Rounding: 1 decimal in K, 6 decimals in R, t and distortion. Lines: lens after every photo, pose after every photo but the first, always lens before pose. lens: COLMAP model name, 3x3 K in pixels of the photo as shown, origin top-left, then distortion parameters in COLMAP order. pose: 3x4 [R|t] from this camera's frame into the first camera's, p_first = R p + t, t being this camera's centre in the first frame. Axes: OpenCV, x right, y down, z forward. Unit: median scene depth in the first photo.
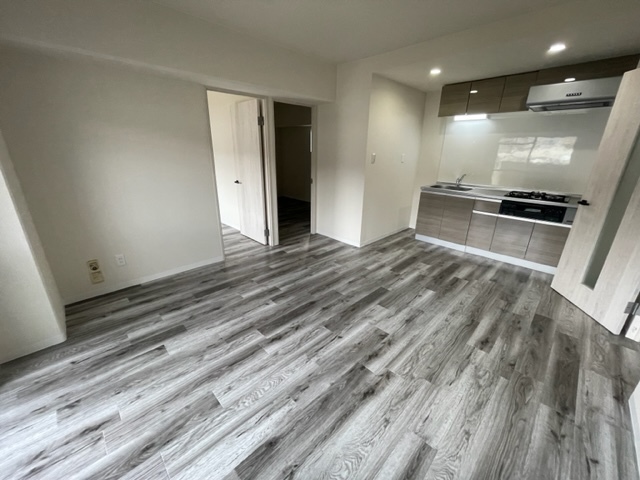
lens RADIAL K [[258.2, 0, 319.5], [0, 258.2, 237.3], [0, 0, 1]] dist [-0.001692, 0.000111]
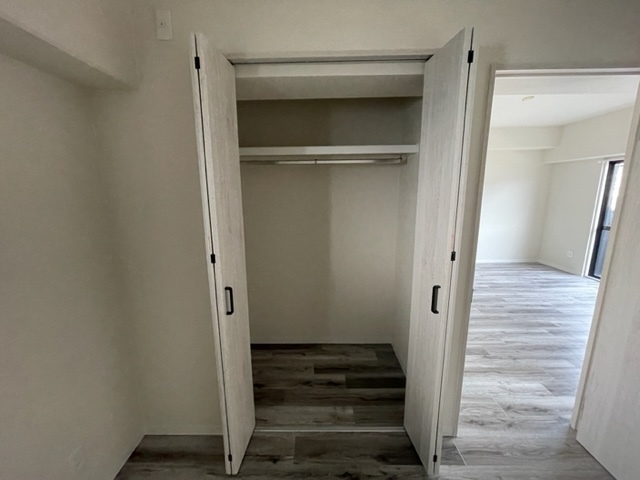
lens RADIAL K [[258.2, 0, 320.0], [0, 258.2, 238.8], [0, 0, 1]] dist [-0.001692, 0.000111]
pose [[-0.703558, -0.142214, 0.696262, -0.193621], [0.223300, 0.885902, 0.406589, -0.757704], [-0.674643, 0.441534, -0.591527, 2.181723]]
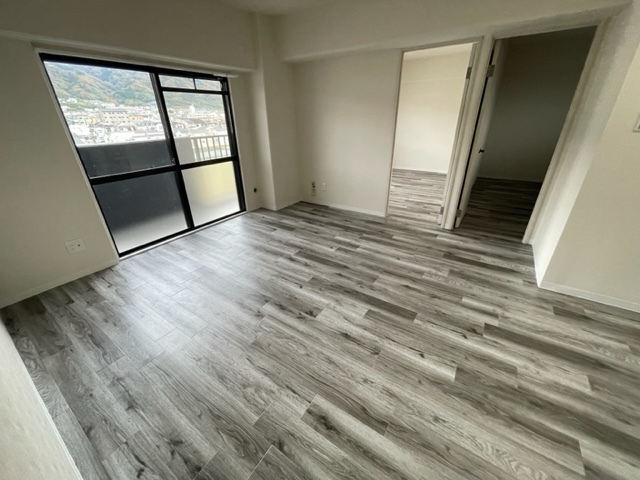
lens RADIAL K [[258.2, 0, 317.9], [0, 258.2, 239.1], [0, 0, 1]] dist [-0.001692, 0.000111]
pose [[0.195729, 0.403626, -0.893743, 0.822216], [-0.296376, 0.893100, 0.338429, -0.160521], [0.934800, 0.198644, 0.294431, 0.571561]]
